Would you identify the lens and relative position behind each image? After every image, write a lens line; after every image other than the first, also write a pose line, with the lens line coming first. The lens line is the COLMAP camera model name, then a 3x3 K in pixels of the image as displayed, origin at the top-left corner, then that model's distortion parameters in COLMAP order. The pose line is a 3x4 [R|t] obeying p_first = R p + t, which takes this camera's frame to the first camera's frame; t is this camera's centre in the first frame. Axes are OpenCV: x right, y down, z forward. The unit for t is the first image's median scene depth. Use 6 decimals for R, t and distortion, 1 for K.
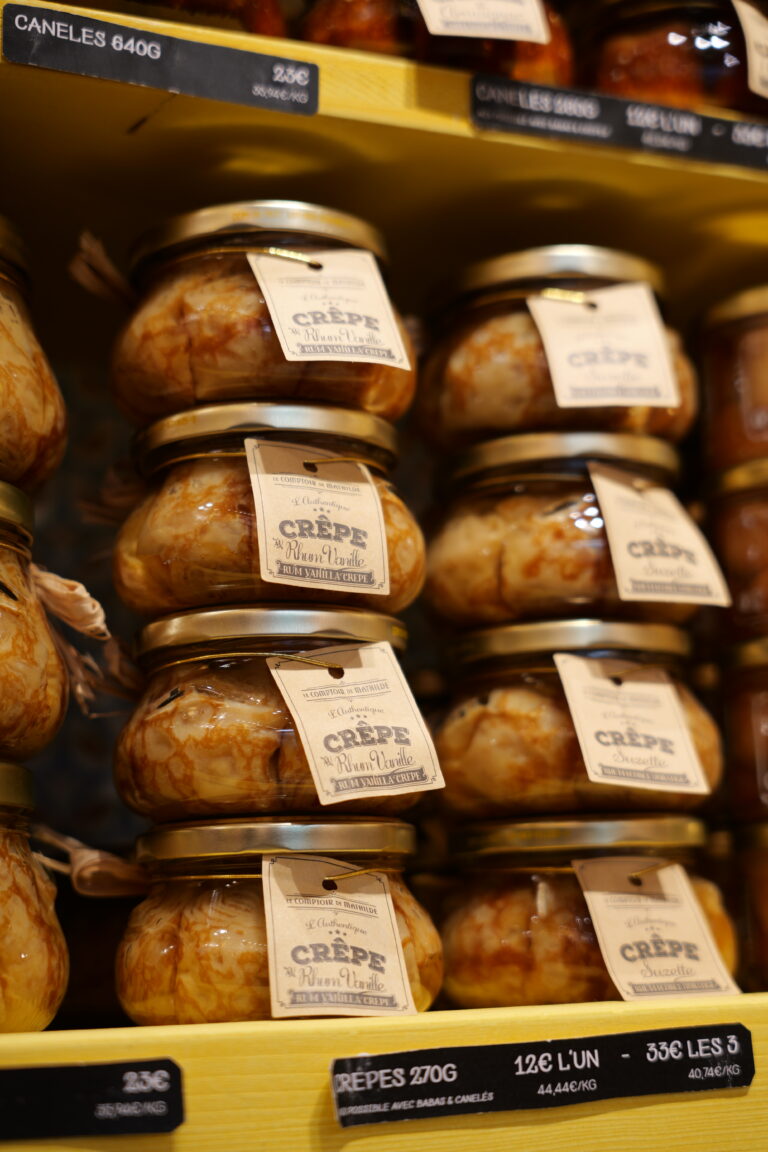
lens RADIAL K [[1803.1, 0, 383.9], [0, 1803.1, 577.4], [0, 0, 1]] dist [0.033838, 0.000000]
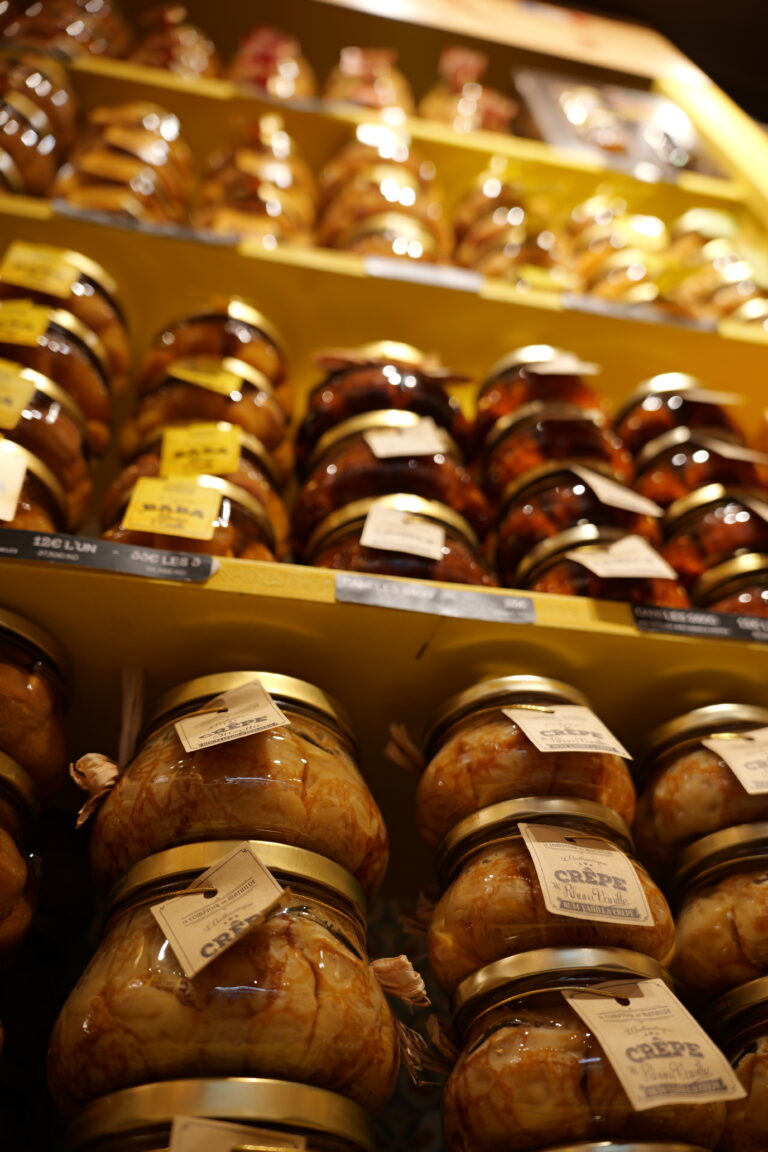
lens RADIAL K [[921.5, 0, 381.1], [0, 921.5, 567.6], [0, 0, 1]] dist [0.013985, -0.041042]
pose [[0.979974, -0.152845, -0.127628, -0.060273], [0.047541, 0.802000, -0.595429, 0.174633], [0.193366, 0.577437, 0.793206, 0.328921]]
